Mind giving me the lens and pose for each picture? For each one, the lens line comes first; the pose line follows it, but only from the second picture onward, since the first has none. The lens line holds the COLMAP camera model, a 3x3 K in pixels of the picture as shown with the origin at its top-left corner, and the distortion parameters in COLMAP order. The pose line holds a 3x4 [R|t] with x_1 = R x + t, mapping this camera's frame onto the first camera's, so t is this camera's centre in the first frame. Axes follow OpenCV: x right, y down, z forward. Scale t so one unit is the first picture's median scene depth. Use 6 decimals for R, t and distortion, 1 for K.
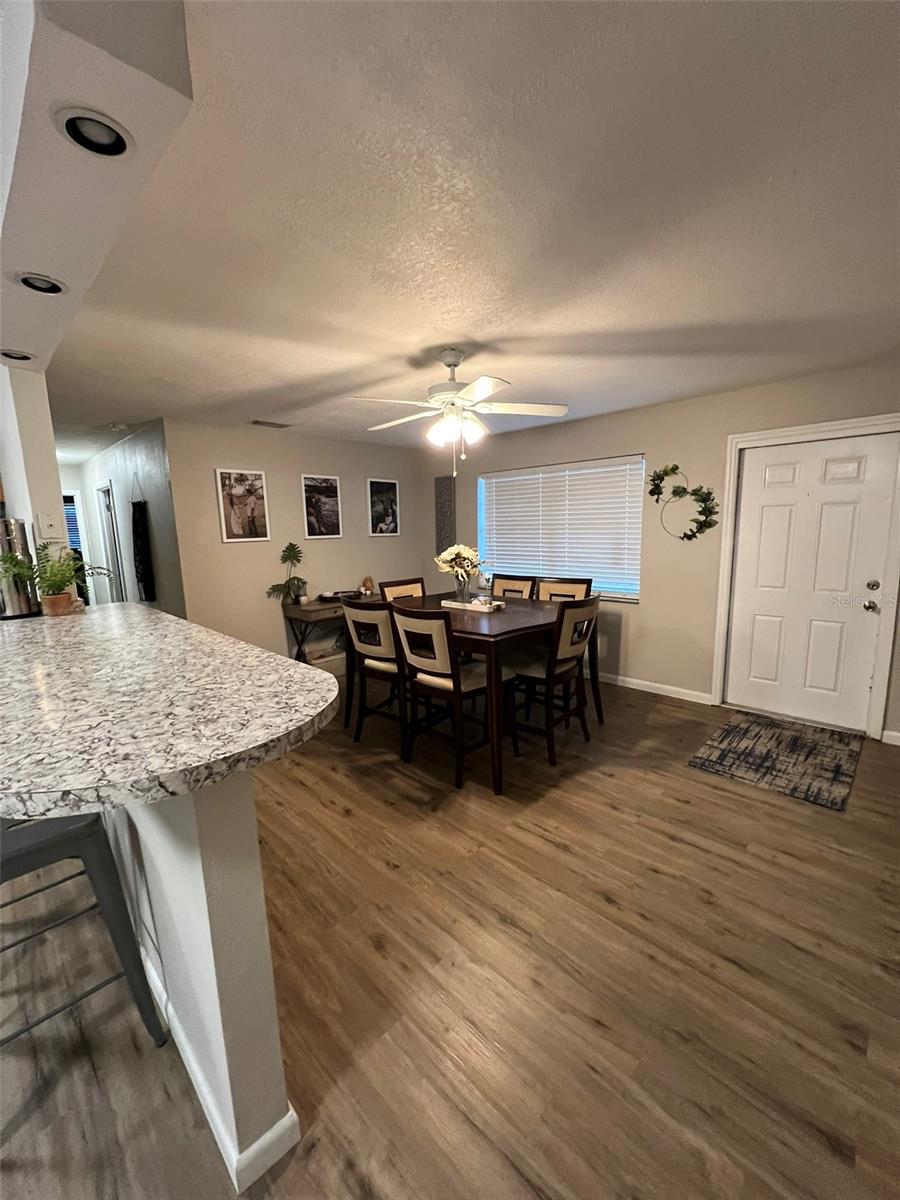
lens RADIAL K [[478.9, 0, 450.5], [0, 478.9, 602.9], [0, 0, 1]] dist [-0.002305, 0.000547]
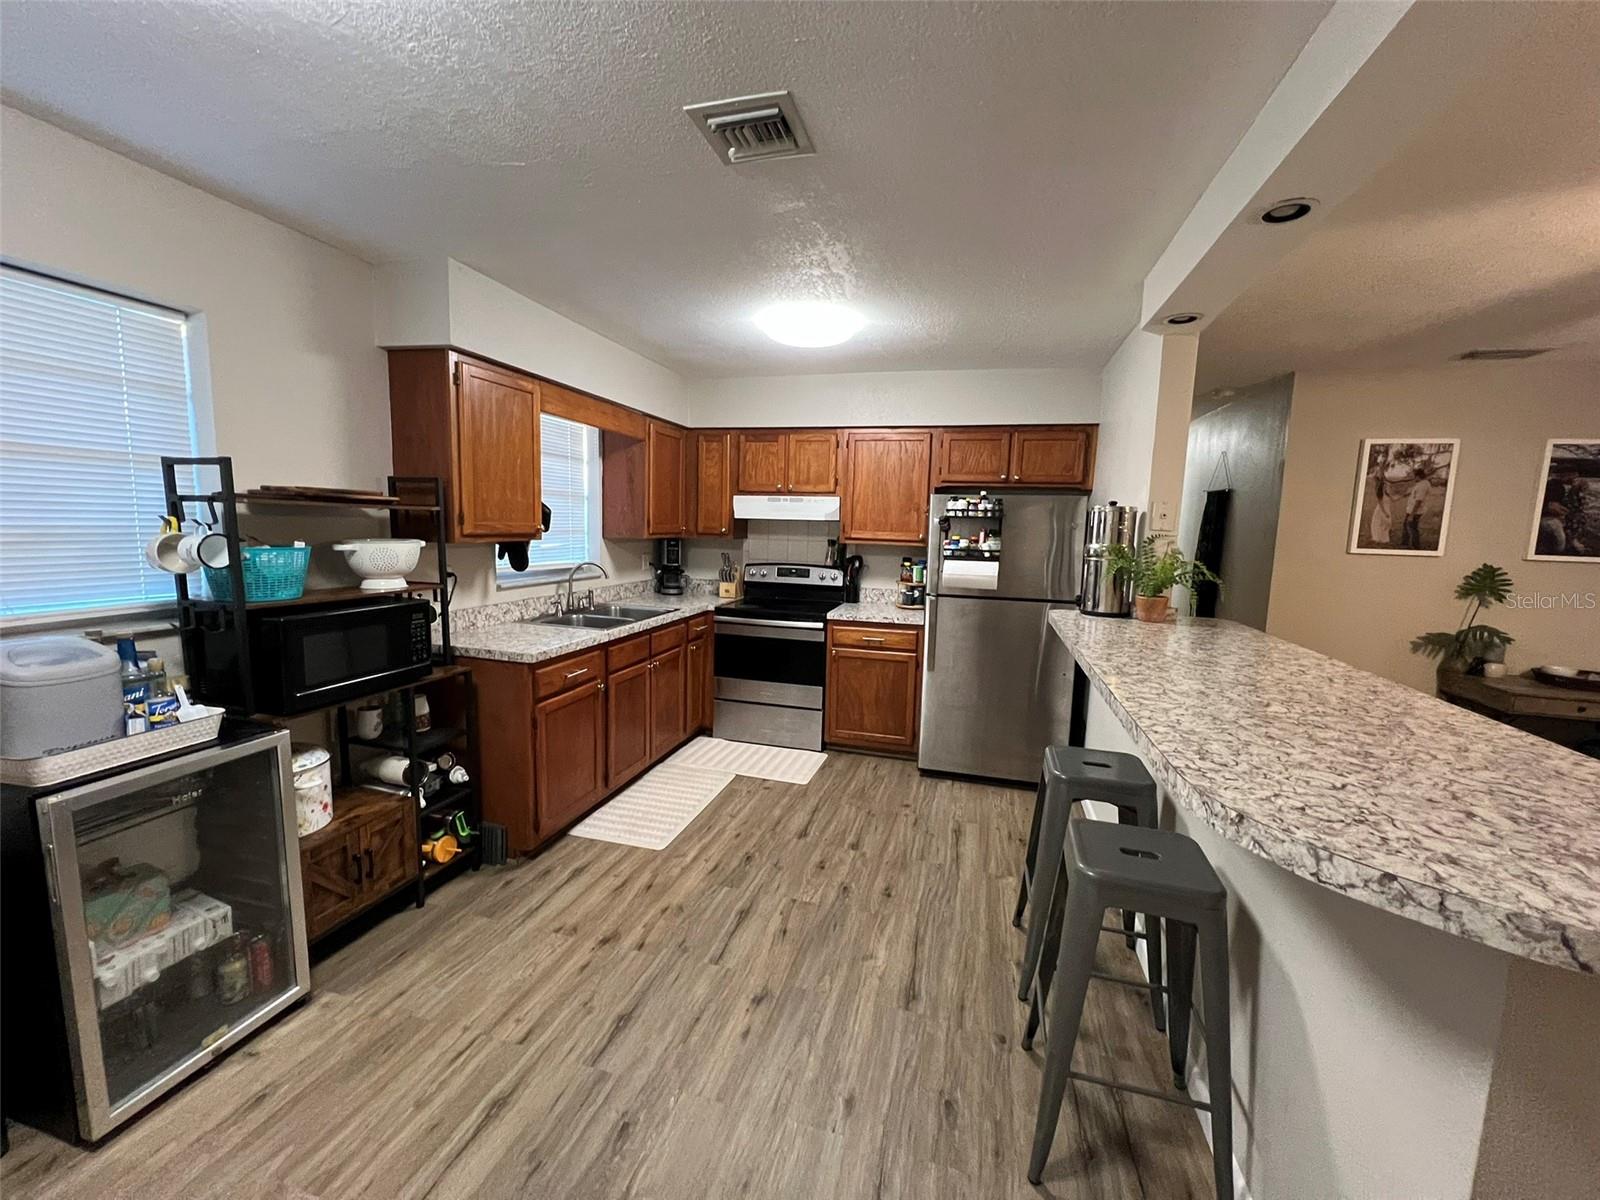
lens RADIAL K [[638.5, 0, 803.4], [0, 638.5, 600.5], [0, 0, 1]] dist [-0.002305, 0.000547]
pose [[0.478849, 0.147349, -0.865443, -0.111504], [-0.184477, 0.980692, 0.064900, 0.022781], [0.858296, 0.128577, 0.496786, -0.064803]]
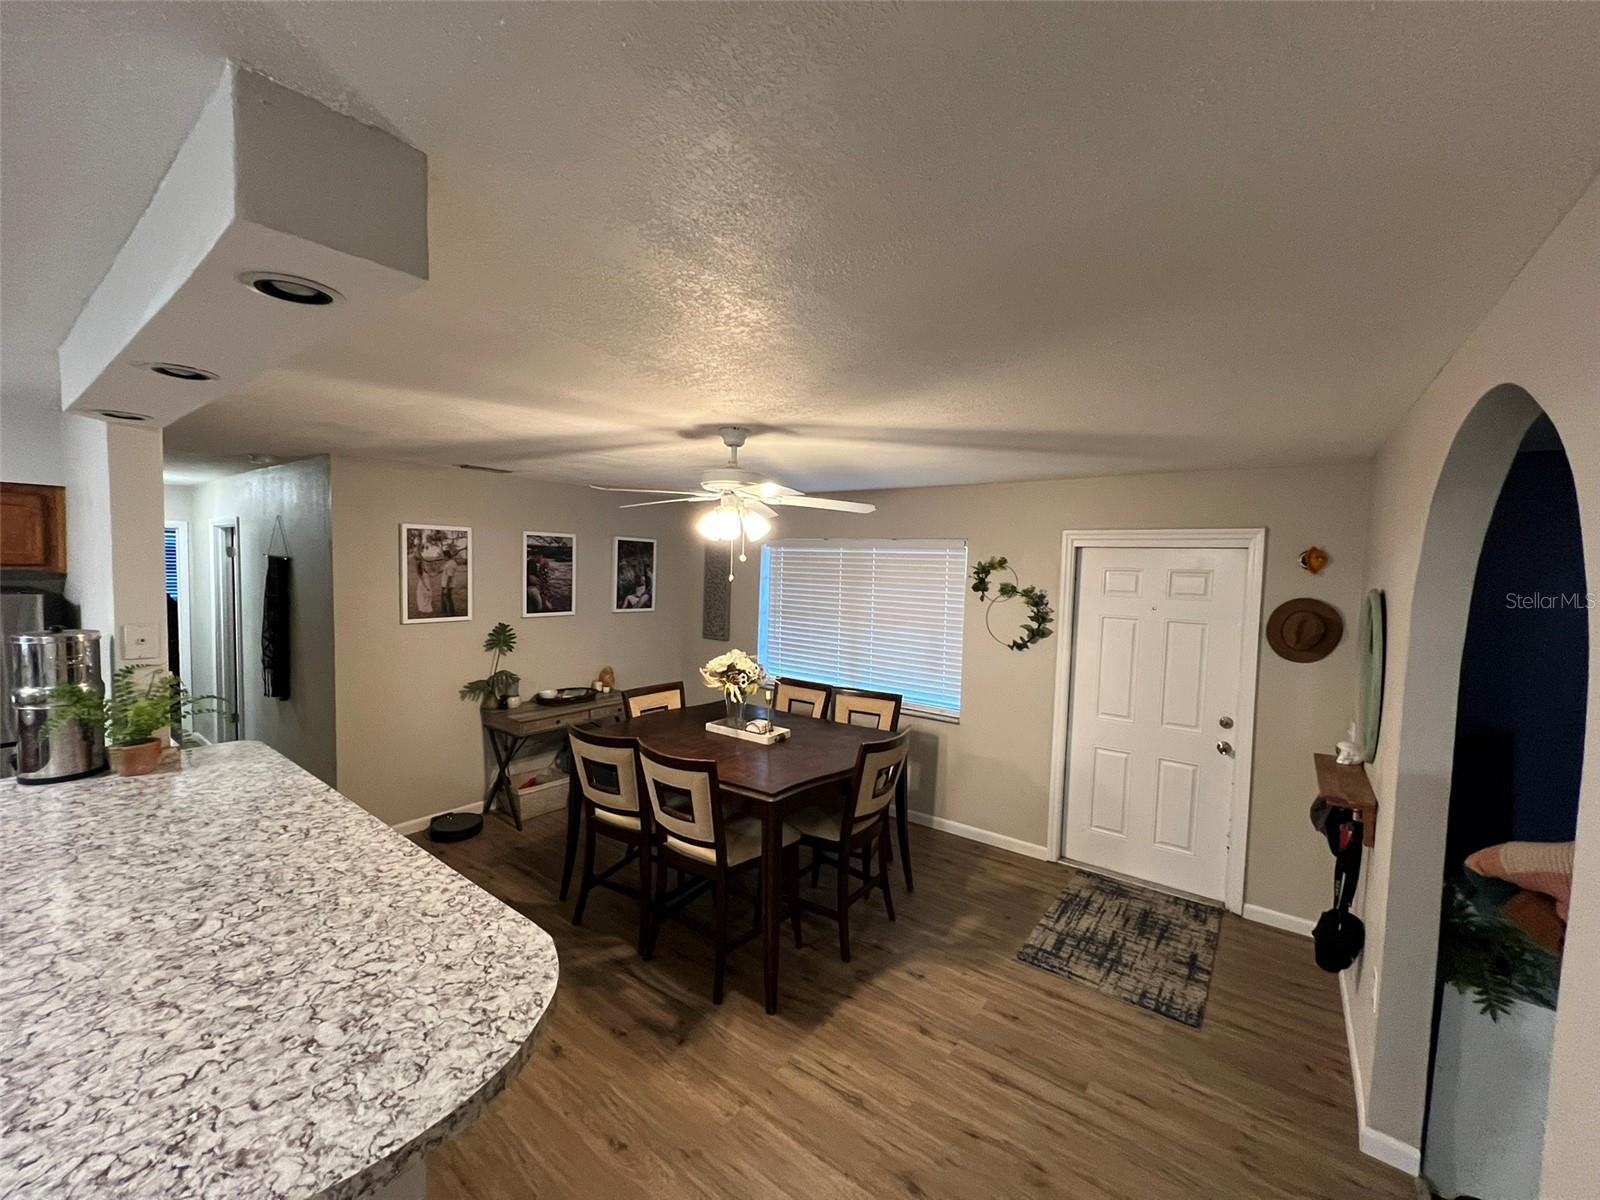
lens RADIAL K [[638.5, 0, 803.4], [0, 638.5, 600.5], [0, 0, 1]] dist [-0.002305, 0.000547]
pose [[0.990950, 0.045970, 0.126112, -0.003434], [-0.032743, 0.993930, -0.105026, -0.117931], [-0.130175, 0.099946, 0.986441, -0.032638]]
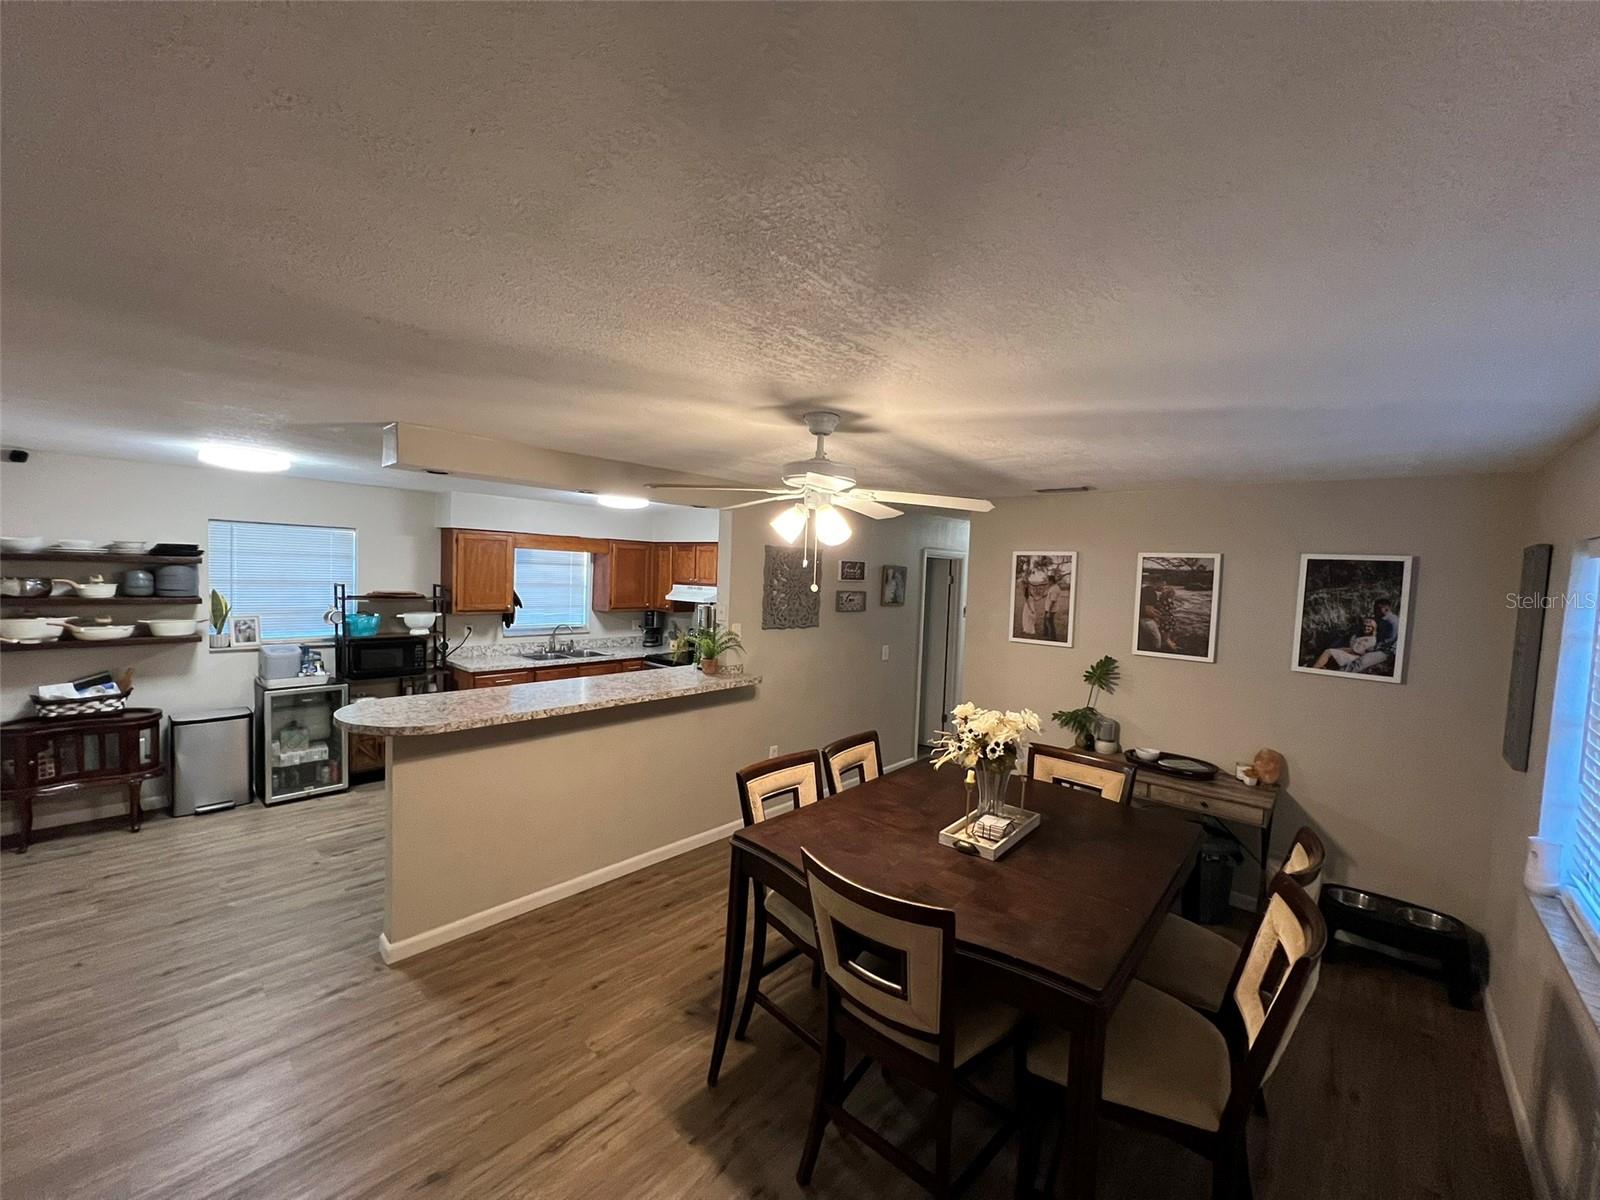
lens RADIAL K [[640.1, 0, 803.7], [0, 640.1, 599.6], [0, 0, 1]] dist [-0.000883, 0.000791]
pose [[0.037470, 0.071982, -0.996702, 0.837089], [-0.198673, 0.978028, 0.063165, -0.283313], [0.979349, 0.195651, 0.050947, 0.875141]]
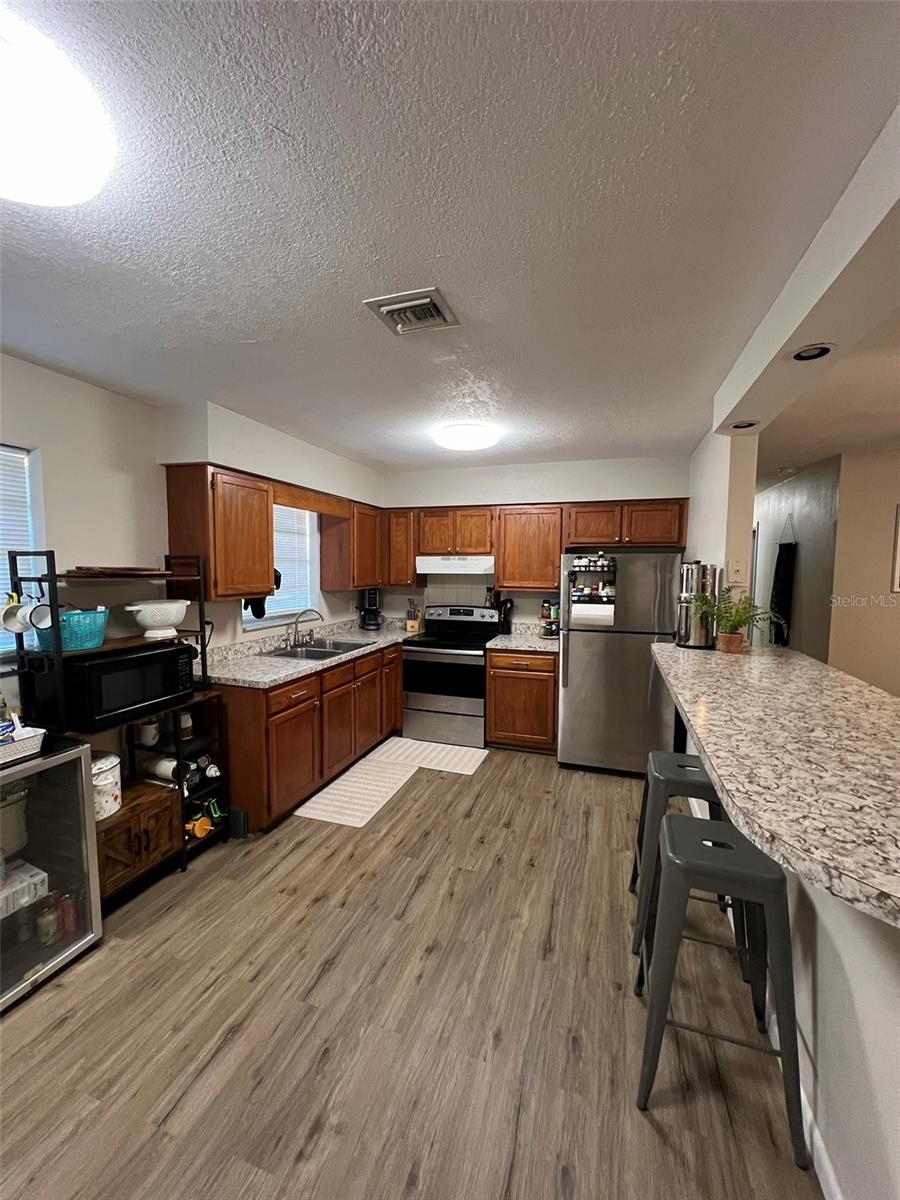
lens RADIAL K [[478.9, 0, 450.5], [0, 478.9, 602.9], [0, 0, 1]] dist [-0.002305, 0.000547]
pose [[0.433122, 0.100040, -0.895766, -0.097171], [-0.165485, 0.985754, 0.030074, -0.009832], [0.886014, 0.135211, 0.443507, -0.050553]]
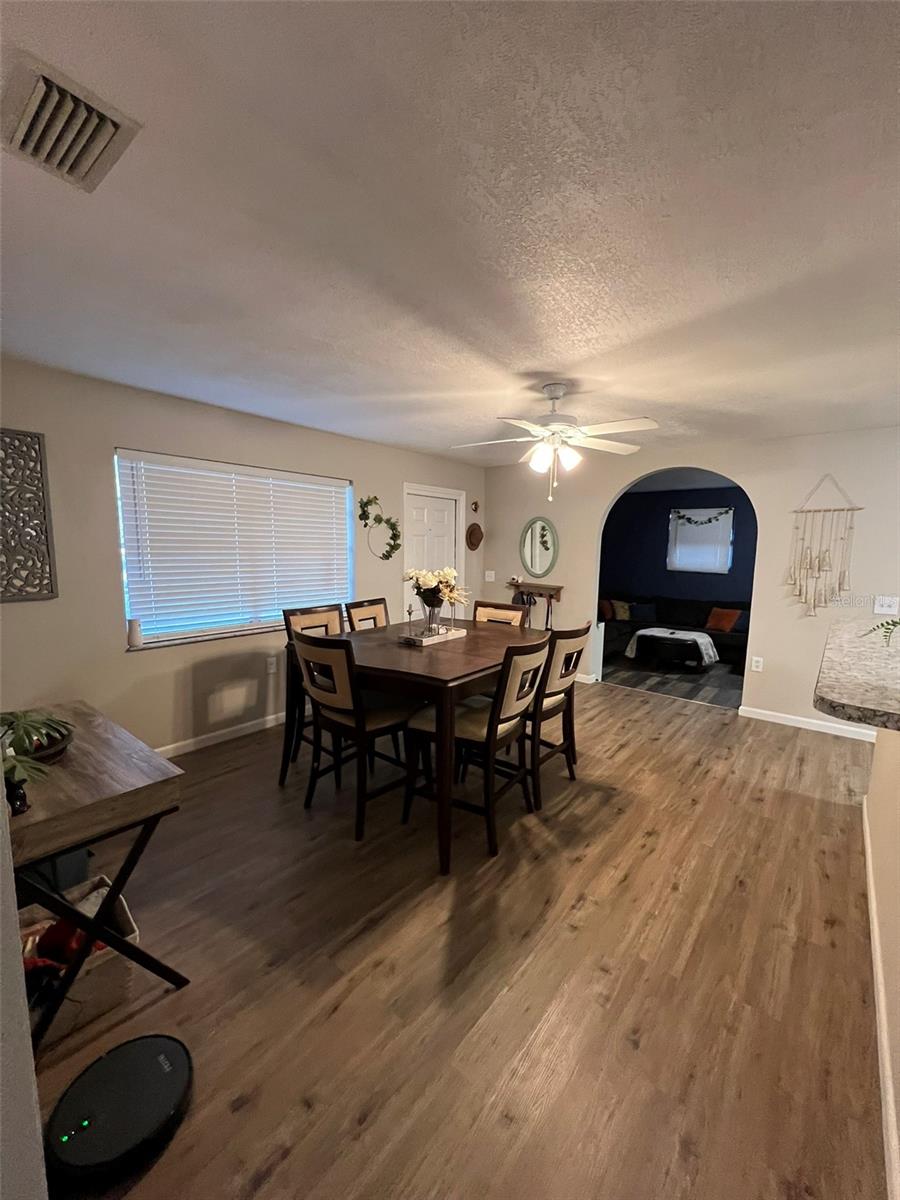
lens RADIAL K [[478.9, 0, 450.5], [0, 478.9, 602.9], [0, 0, 1]] dist [-0.002305, 0.000547]
pose [[-0.079460, -0.101482, 0.991659, -0.978443], [0.143972, 0.983206, 0.112153, -0.178183], [-0.986386, 0.151682, -0.063515, 1.227322]]
